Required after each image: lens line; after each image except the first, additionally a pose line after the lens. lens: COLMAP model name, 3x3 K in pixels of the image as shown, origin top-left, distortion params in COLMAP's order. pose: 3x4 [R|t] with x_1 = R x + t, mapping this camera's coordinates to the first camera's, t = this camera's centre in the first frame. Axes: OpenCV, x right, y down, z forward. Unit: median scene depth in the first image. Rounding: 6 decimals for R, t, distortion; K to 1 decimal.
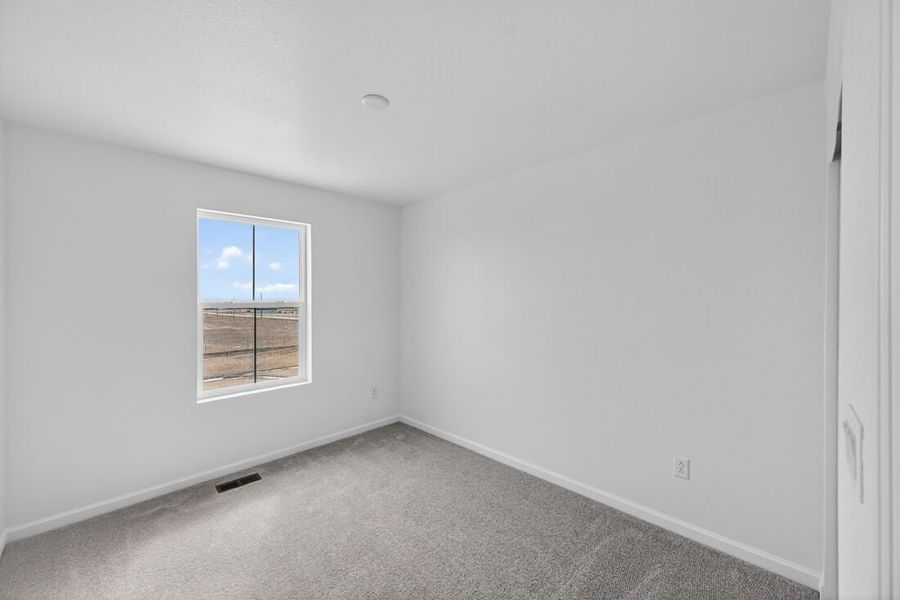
lens RADIAL K [[492.0, 0, 450.0], [0, 492.0, 300.0], [0, 0, 1]] dist [0.038981, -0.000135]
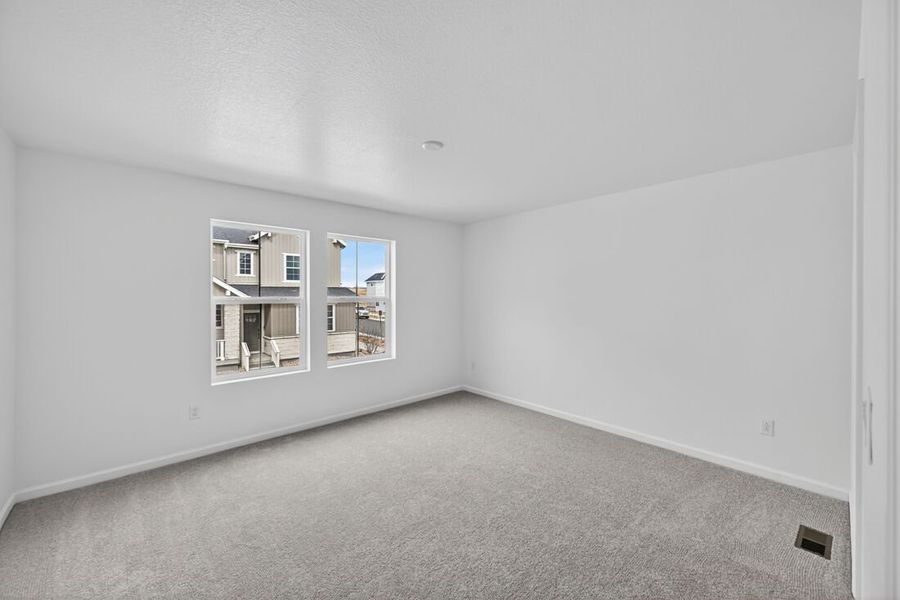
lens RADIAL K [[360.5, 0, 451.3], [0, 360.5, 295.3], [0, 0, 1]] dist [-0.000159, 0.000125]
pose [[0.985298, 0.005961, -0.170740, 0.181647], [-0.007299, 0.999947, -0.007211, -0.001785], [0.170688, 0.008352, 0.985290, 0.245764]]
